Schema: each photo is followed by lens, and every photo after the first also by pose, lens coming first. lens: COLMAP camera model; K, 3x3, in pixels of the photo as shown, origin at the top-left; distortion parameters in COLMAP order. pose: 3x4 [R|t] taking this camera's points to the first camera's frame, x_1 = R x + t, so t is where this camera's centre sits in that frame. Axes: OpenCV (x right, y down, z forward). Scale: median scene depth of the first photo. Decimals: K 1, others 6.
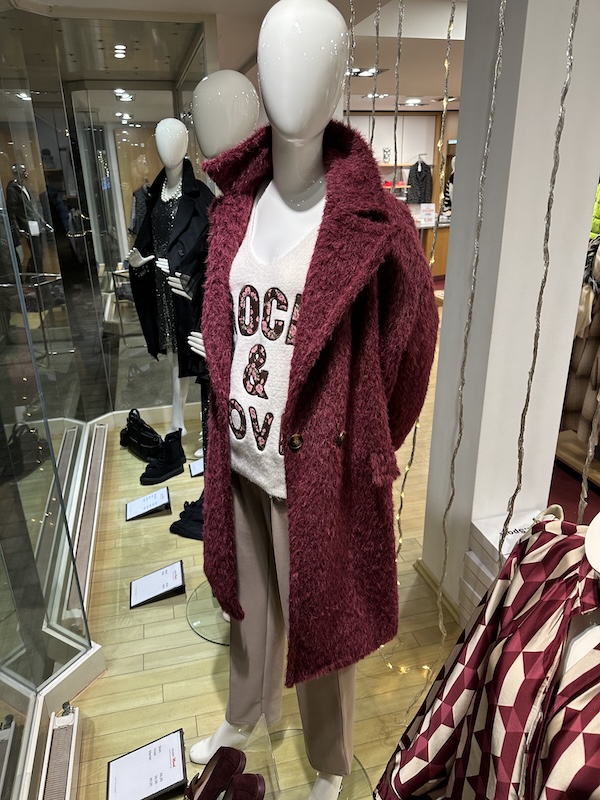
lens RADIAL K [[562.3, 0, 300.0], [0, 562.3, 400.0], [0, 0, 1]] dist [0.025553, -0.036586]
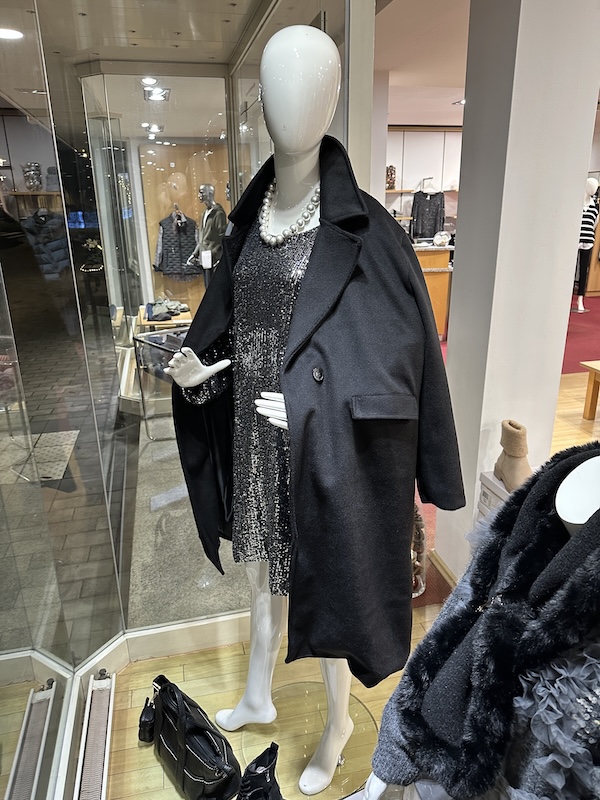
lens RADIAL K [[562.3, 0, 300.0], [0, 562.3, 400.0], [0, 0, 1]] dist [0.025553, -0.036586]
pose [[0.999598, 0.010963, -0.026143, -0.097702], [-0.012199, 0.998794, -0.047568, -0.104194], [0.025590, 0.047867, 0.998526, 0.286964]]
